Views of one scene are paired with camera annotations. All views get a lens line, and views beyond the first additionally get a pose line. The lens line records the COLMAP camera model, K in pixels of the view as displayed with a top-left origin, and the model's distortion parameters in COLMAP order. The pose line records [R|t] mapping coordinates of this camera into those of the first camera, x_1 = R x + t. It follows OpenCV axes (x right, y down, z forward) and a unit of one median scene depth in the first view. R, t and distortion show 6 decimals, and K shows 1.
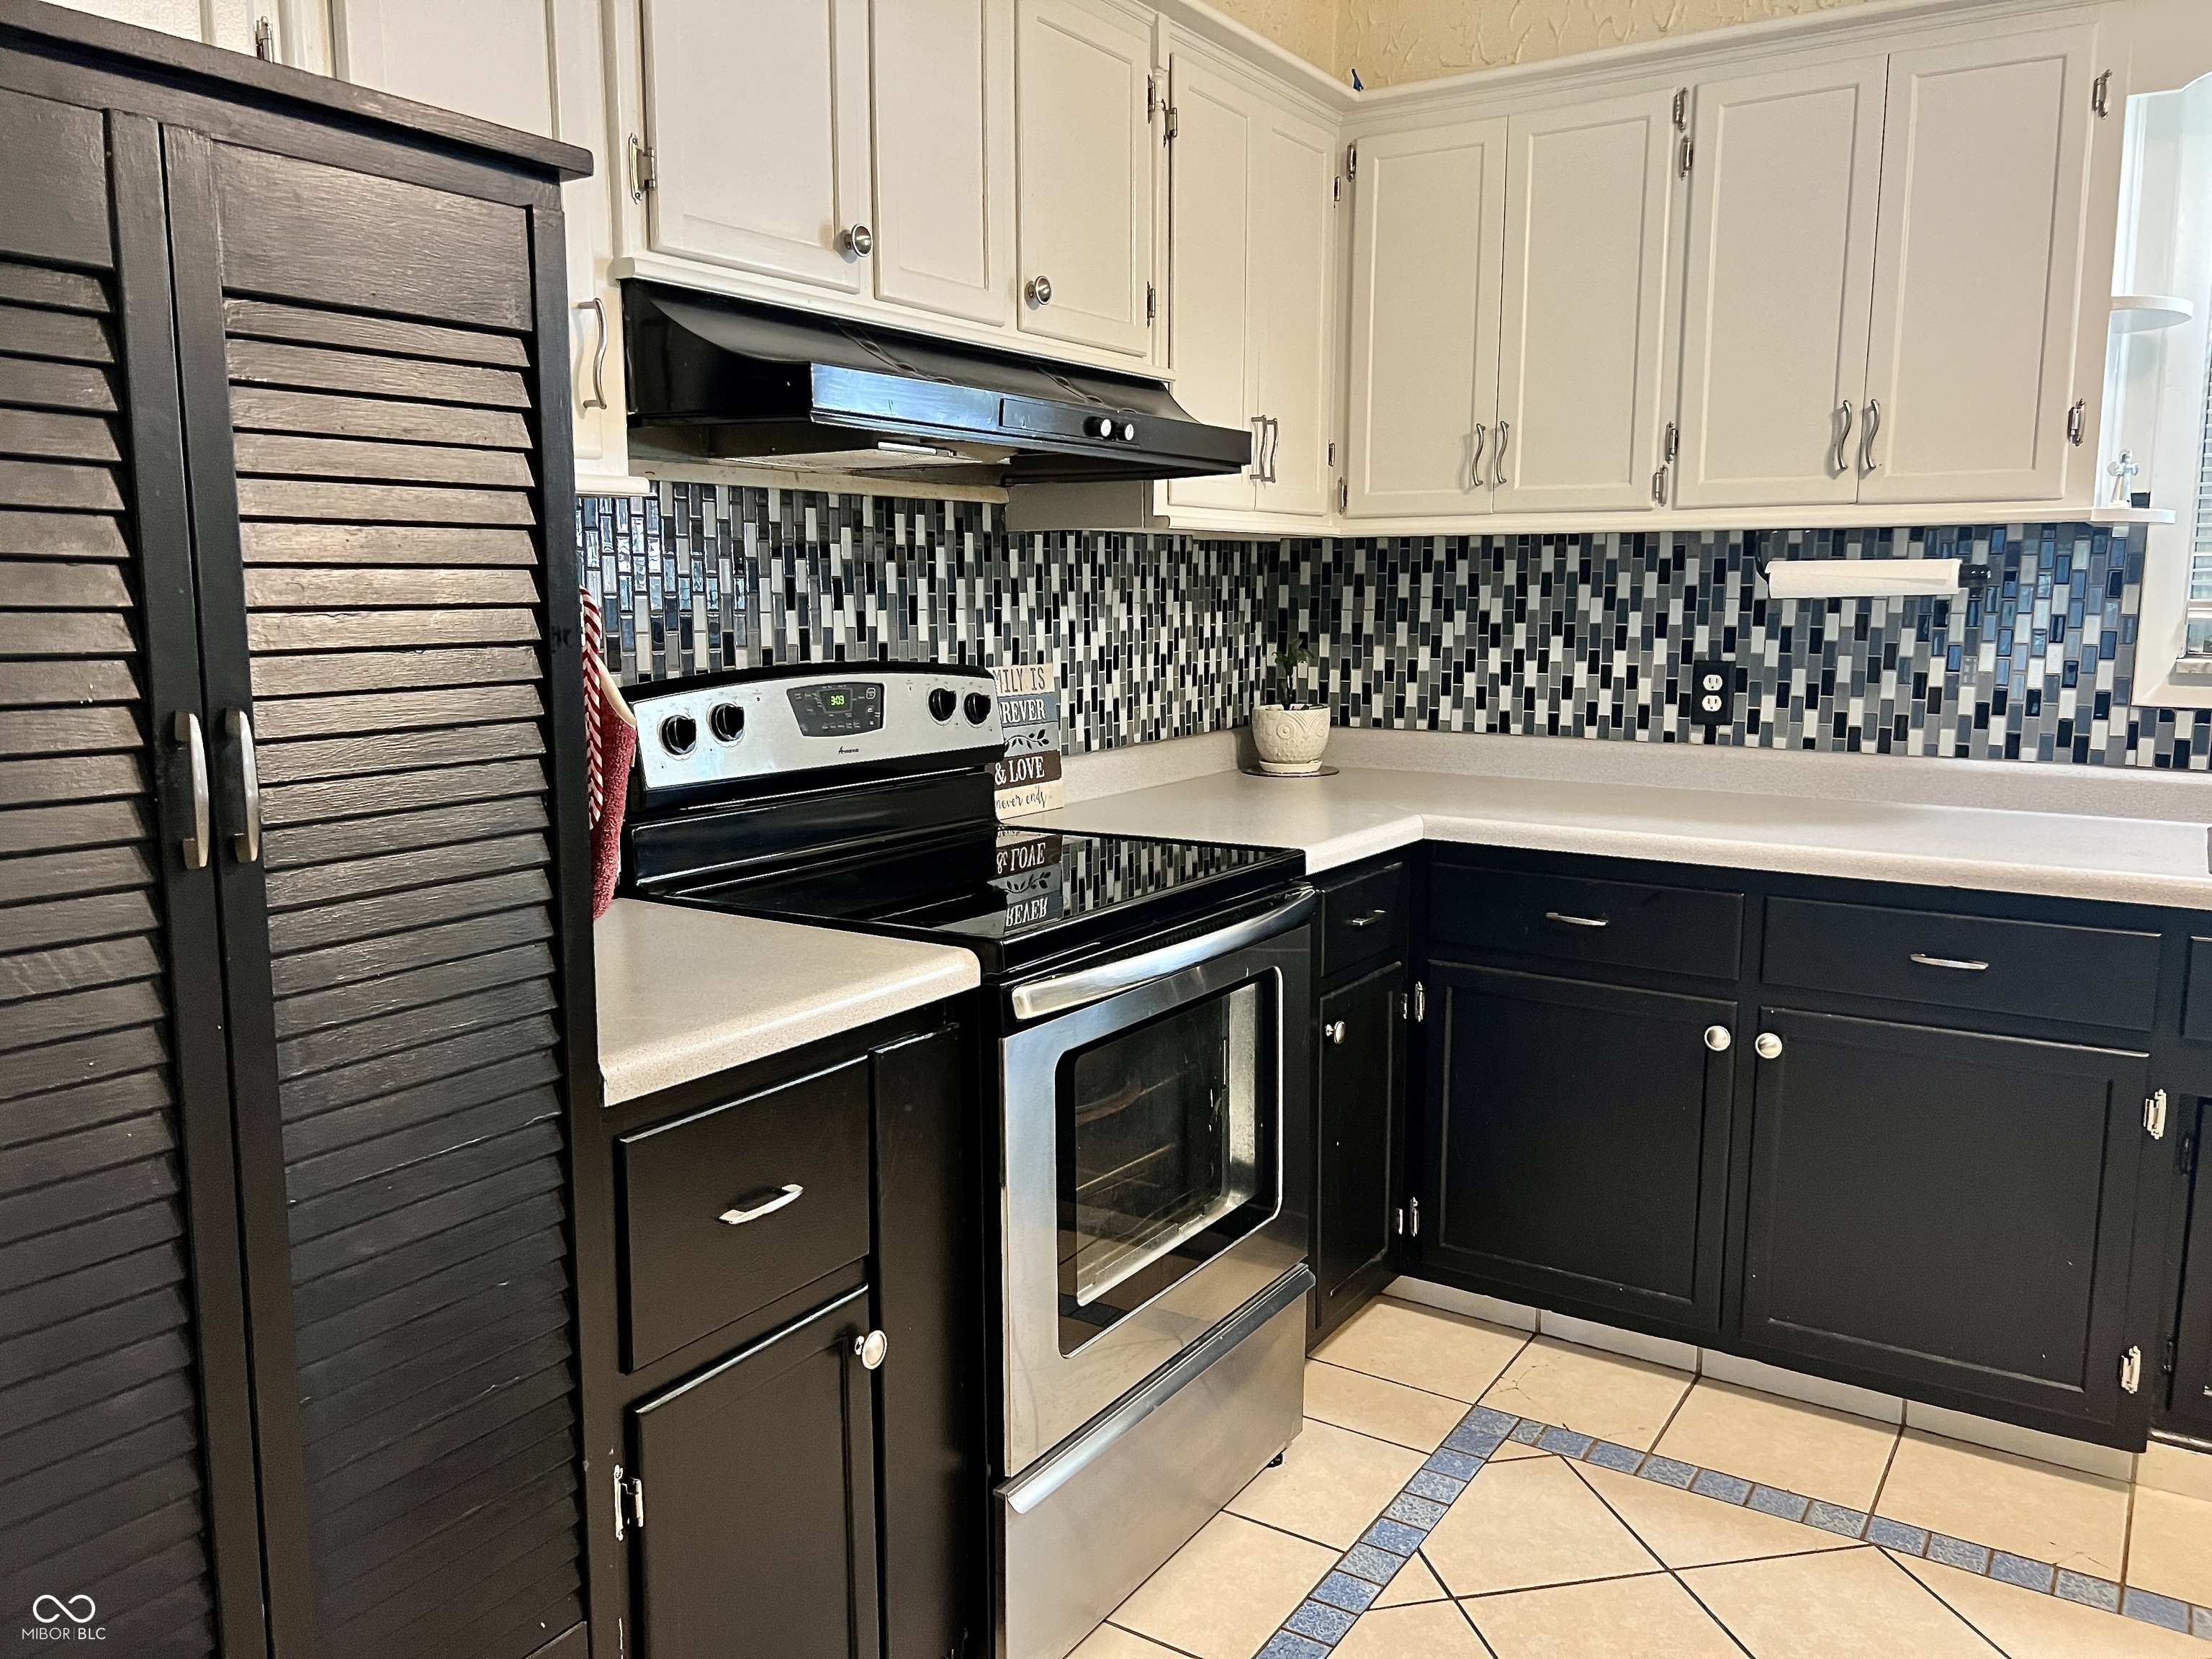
lens RADIAL K [[1668.9, 0, 1106.0], [0, 1668.9, 829.5], [0, 0, 1]] dist [0.003718, -0.001771]
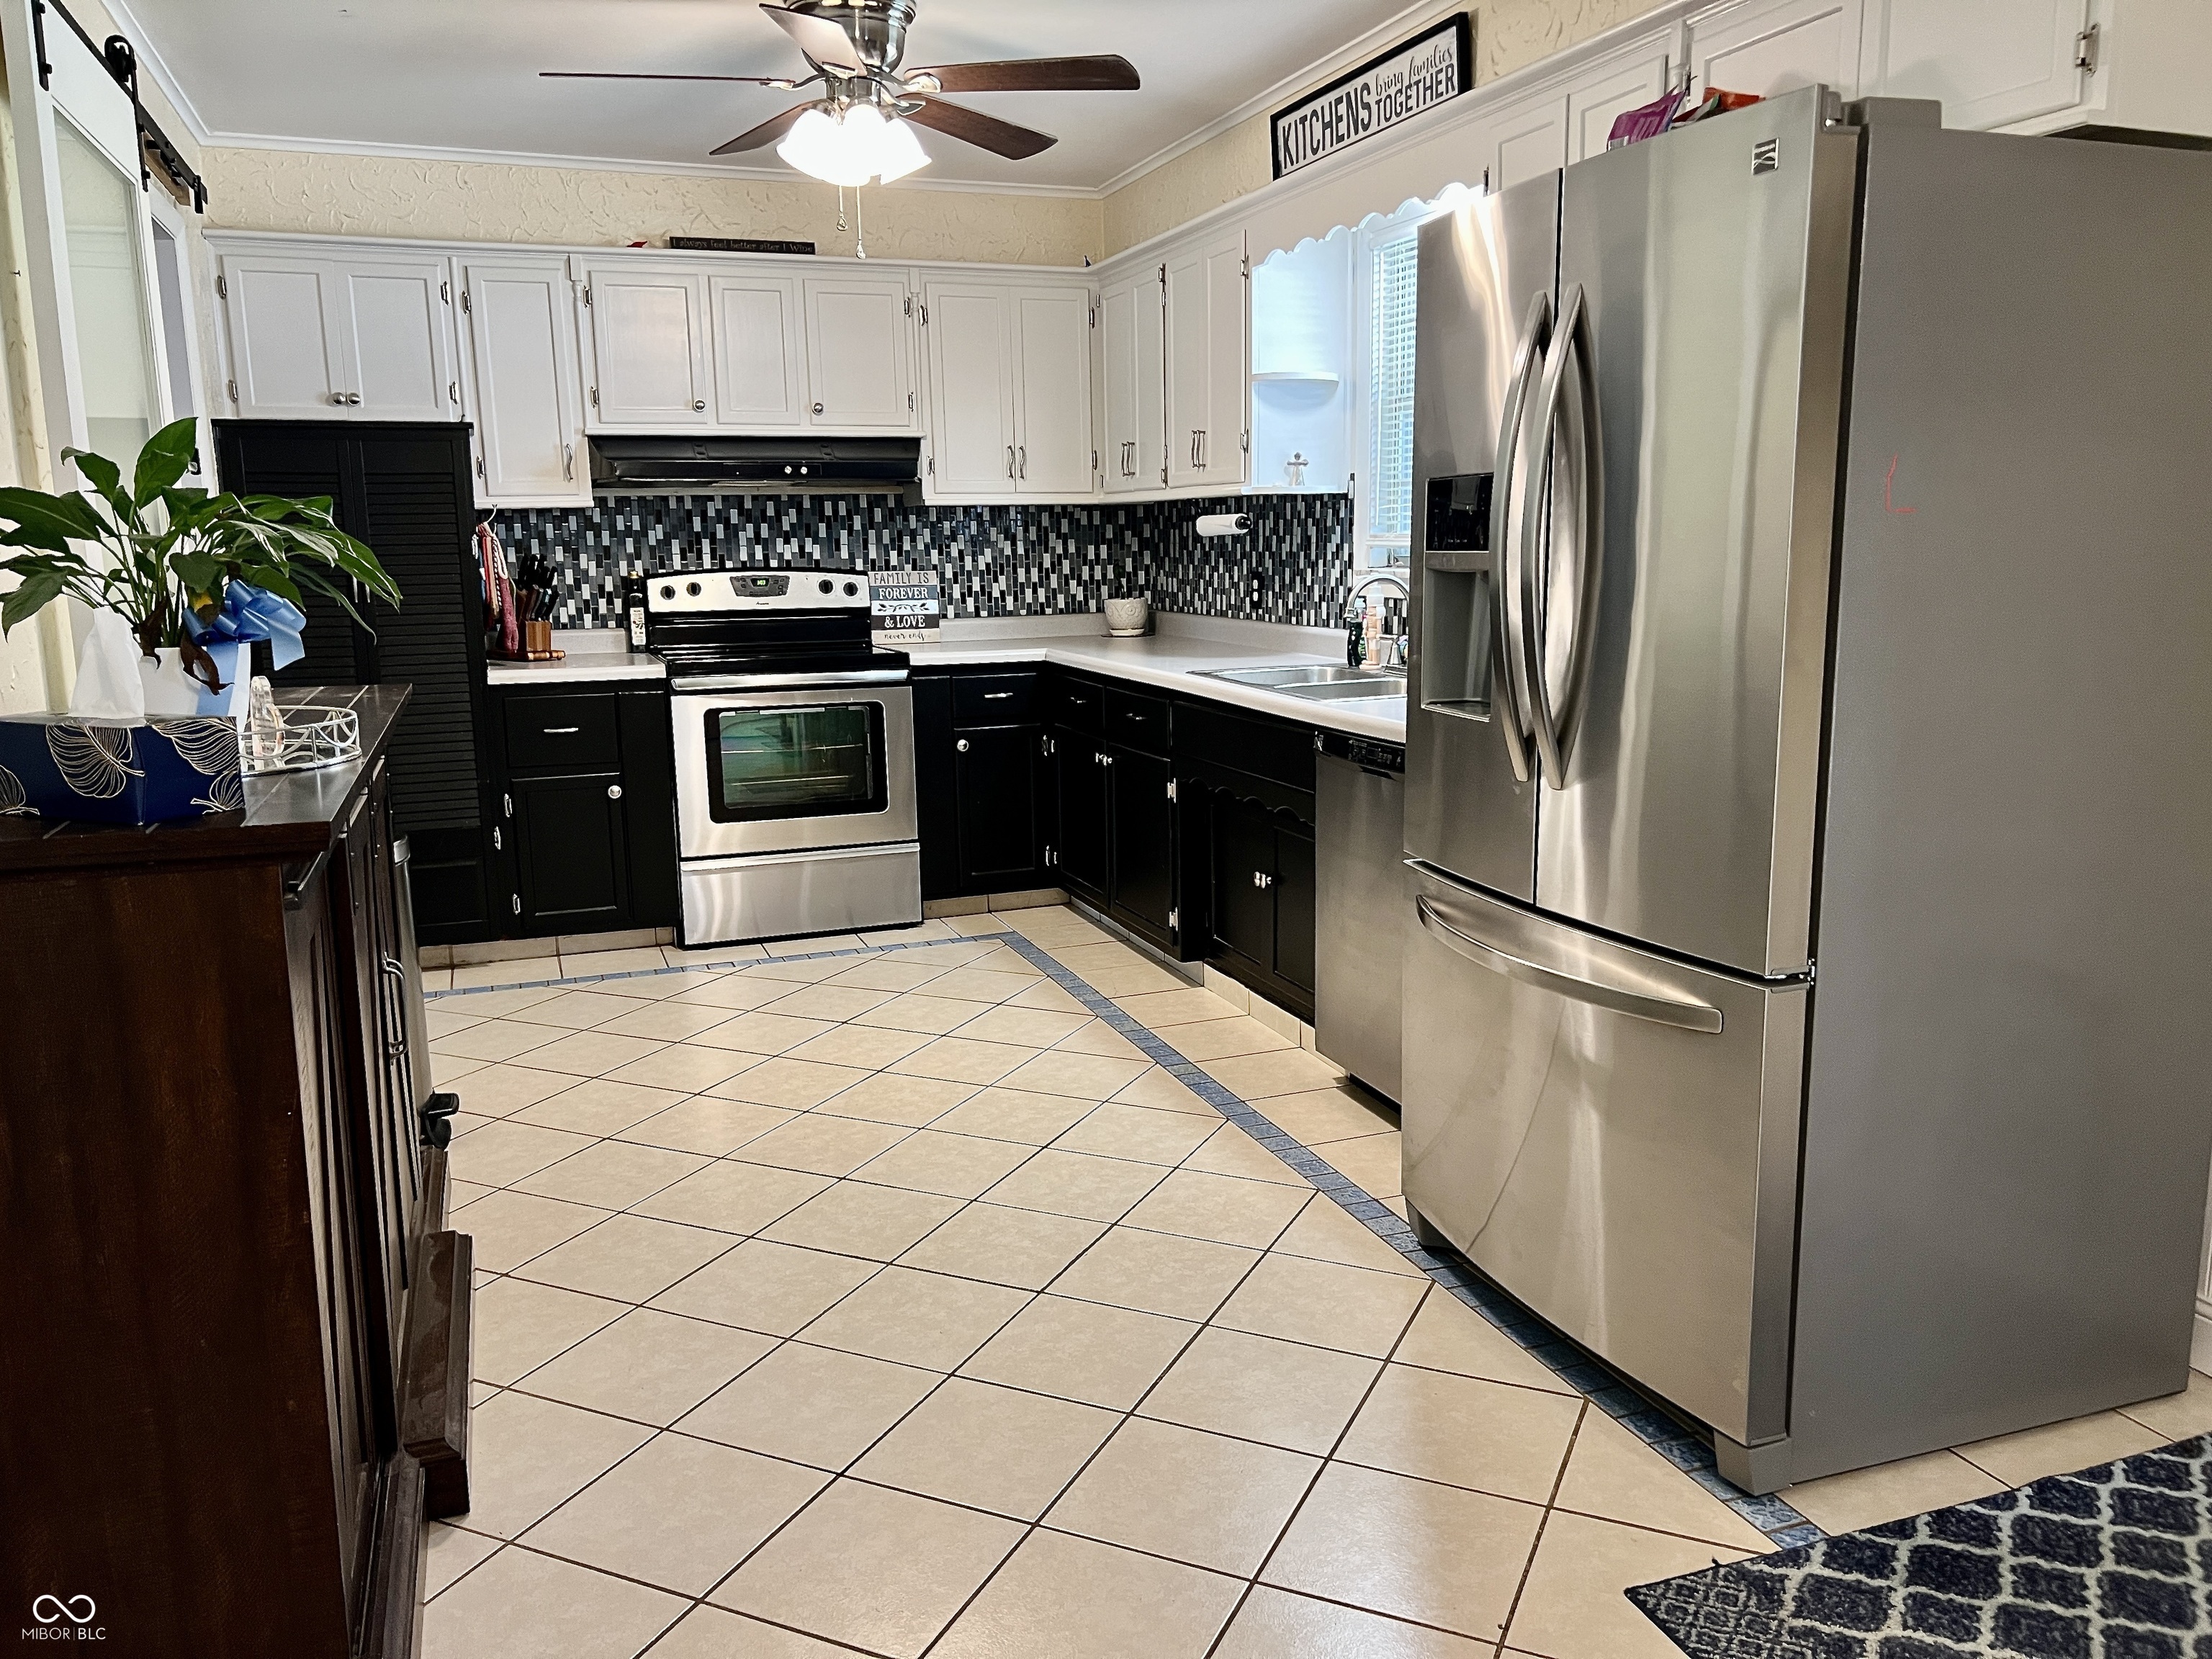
lens RADIAL K [[1668.9, 0, 1106.0], [0, 1668.9, 829.5], [0, 0, 1]] dist [0.003718, -0.001771]
pose [[0.806938, 0.093241, -0.583230, 1.406839], [-0.072234, 0.995627, 0.059230, 0.082277], [0.586202, -0.005666, 0.810145, -0.550169]]
